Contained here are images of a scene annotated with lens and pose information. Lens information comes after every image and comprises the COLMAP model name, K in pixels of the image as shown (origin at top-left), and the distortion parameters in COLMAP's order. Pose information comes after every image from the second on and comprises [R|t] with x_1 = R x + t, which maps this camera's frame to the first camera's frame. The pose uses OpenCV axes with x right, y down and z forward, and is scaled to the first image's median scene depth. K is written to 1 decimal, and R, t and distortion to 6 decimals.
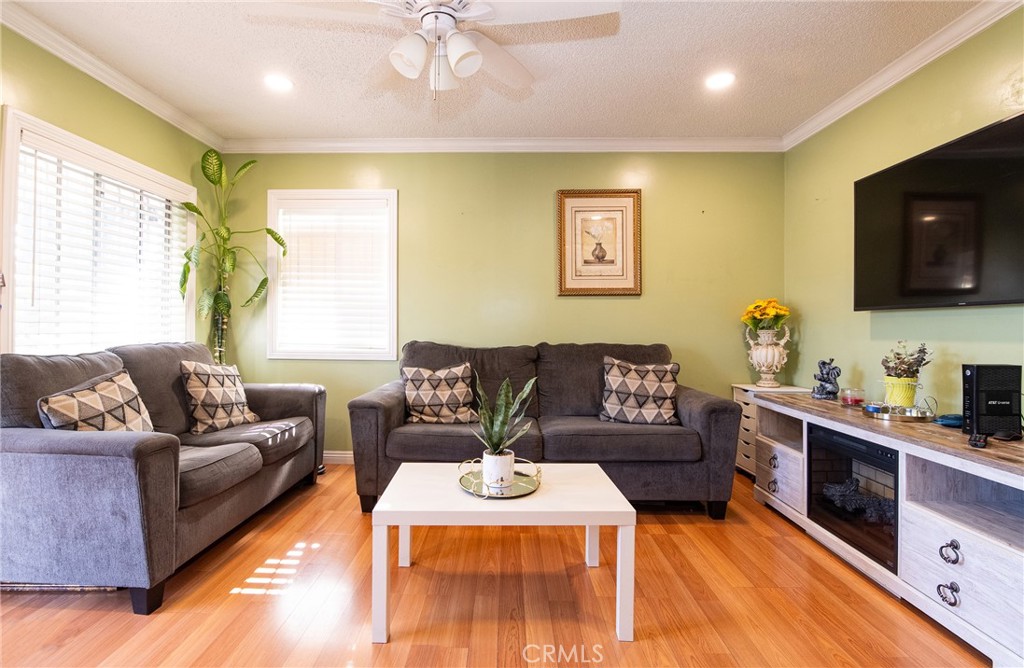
lens RADIAL K [[472.1, 0, 513.4], [0, 472.1, 324.7], [0, 0, 1]] dist [-0.003124, -0.001584]
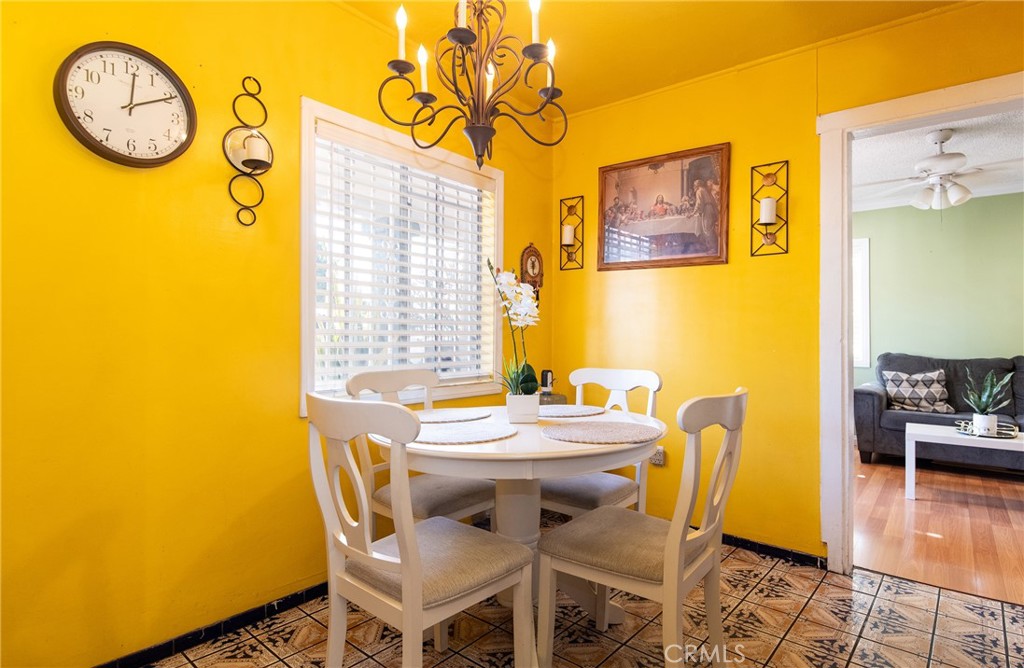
lens RADIAL K [[544.8, 0, 509.6], [0, 544.8, 330.7], [0, 0, 1]] dist [-0.000019, -0.001132]
pose [[0.767972, -0.010994, -0.640389, -0.050589], [0.004131, 0.999917, -0.012212, -0.014813], [0.640470, 0.006734, 0.767953, -0.970015]]
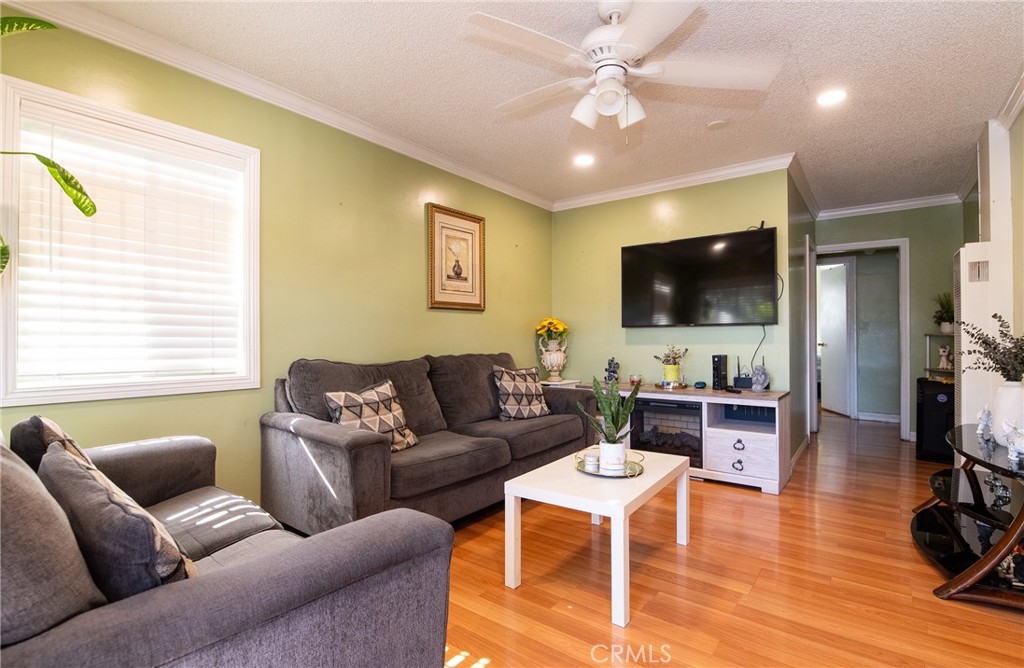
lens RADIAL K [[472.1, 0, 521.1], [0, 472.1, 336.4], [0, 0, 1]] dist [-0.003124, -0.001584]
pose [[0.582660, -0.003768, 0.812707, -0.692204], [0.005153, 0.999986, 0.000941, -0.001504], [-0.812700, 0.003639, 0.582671, 0.296432]]
